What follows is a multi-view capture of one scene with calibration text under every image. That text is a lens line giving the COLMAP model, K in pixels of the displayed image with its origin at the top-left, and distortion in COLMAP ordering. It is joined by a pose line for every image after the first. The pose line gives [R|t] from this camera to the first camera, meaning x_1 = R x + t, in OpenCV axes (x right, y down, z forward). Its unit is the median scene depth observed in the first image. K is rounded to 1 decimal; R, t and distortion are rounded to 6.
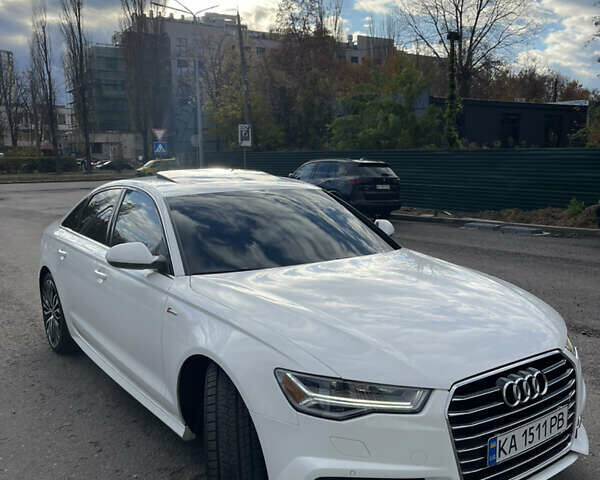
lens RADIAL K [[615.5, 0, 298.5], [0, 615.5, 259.6], [0, 0, 1]] dist [0.047277, -0.032676]
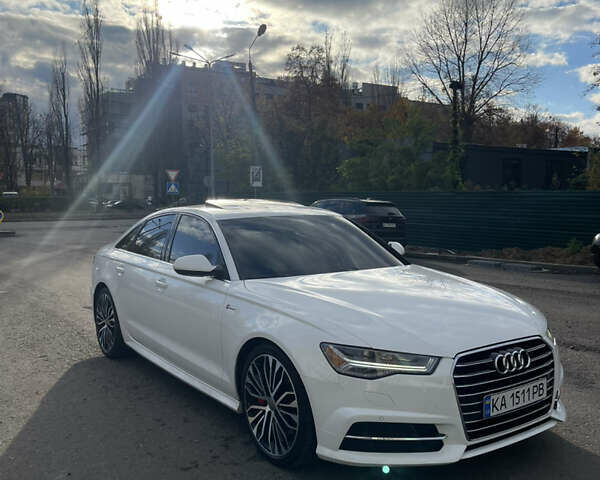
lens RADIAL K [[615.5, 0, 298.5], [0, 615.5, 259.6], [0, 0, 1]] dist [0.047277, -0.032676]
pose [[0.999927, 0.010228, -0.006443, -0.010550], [-0.010639, 0.997671, -0.067373, 0.012250], [0.005739, 0.067436, 0.997707, -0.043192]]
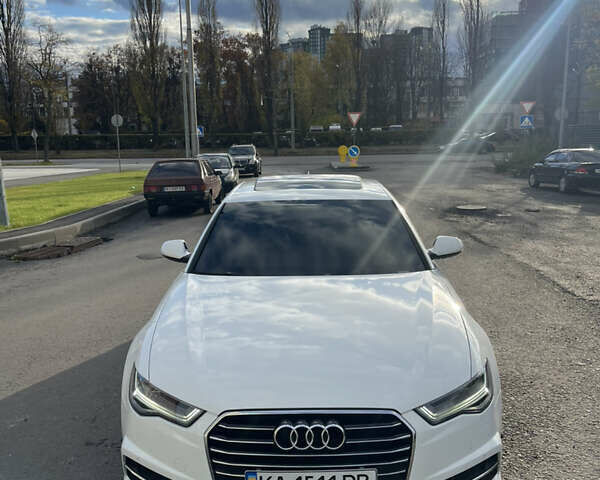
lens RADIAL K [[606.0, 0, 298.7], [0, 606.0, 261.2], [0, 0, 1]] dist [0.057141, -0.014698]
pose [[0.805446, 0.129032, -0.578453, 0.123513], [-0.097080, 0.991554, 0.086005, -0.021614], [0.584664, -0.013117, 0.811169, 0.028131]]
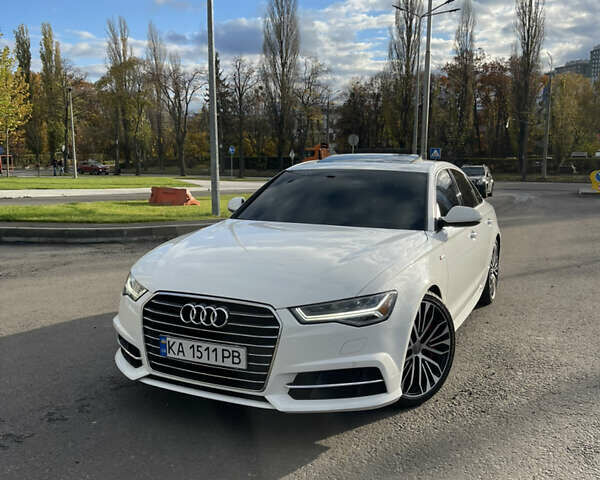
lens RADIAL K [[606.0, 0, 298.7], [0, 606.0, 261.2], [0, 0, 1]] dist [0.057141, -0.014698]
pose [[0.485100, 0.166874, -0.858389, 0.212307], [-0.166864, 0.981250, 0.096459, -0.007738], [0.858391, 0.096441, 0.503850, 0.074006]]
